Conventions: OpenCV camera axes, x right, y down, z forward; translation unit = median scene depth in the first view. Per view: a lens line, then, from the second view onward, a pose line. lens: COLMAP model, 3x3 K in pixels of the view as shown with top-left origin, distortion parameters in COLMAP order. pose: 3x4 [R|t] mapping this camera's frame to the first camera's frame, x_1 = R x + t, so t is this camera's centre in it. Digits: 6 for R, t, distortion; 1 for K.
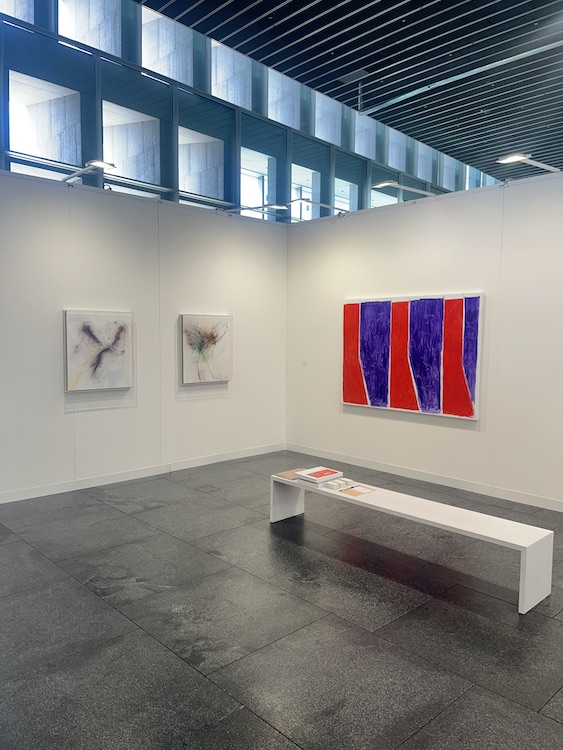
lens RADIAL K [[566.4, 0, 281.6], [0, 566.4, 375.5], [0, 0, 1]] dist [0.053108, -0.002375]
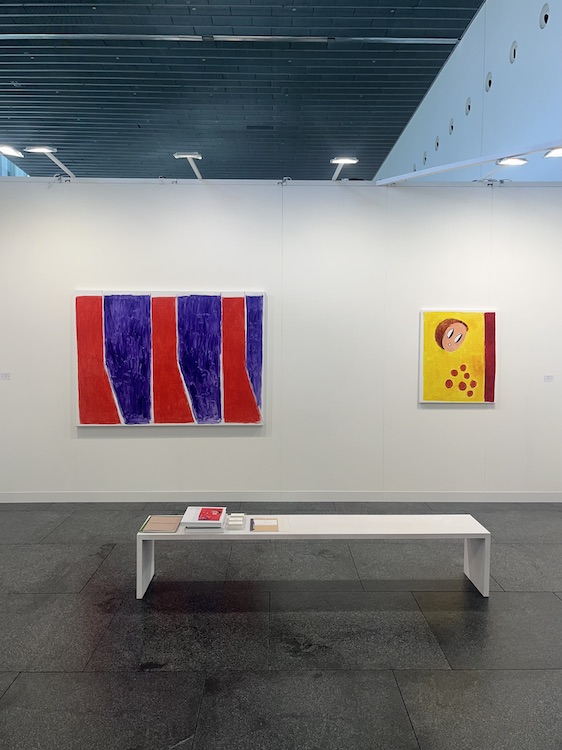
lens RADIAL K [[607.6, 0, 281.4], [0, 607.6, 373.6], [0, 0, 1]] dist [0.044936, -0.027783]
pose [[0.675349, -0.051366, 0.735708, -0.359256], [0.056624, 0.998238, 0.017717, -0.023088], [-0.735322, 0.029693, 0.677067, 0.270336]]
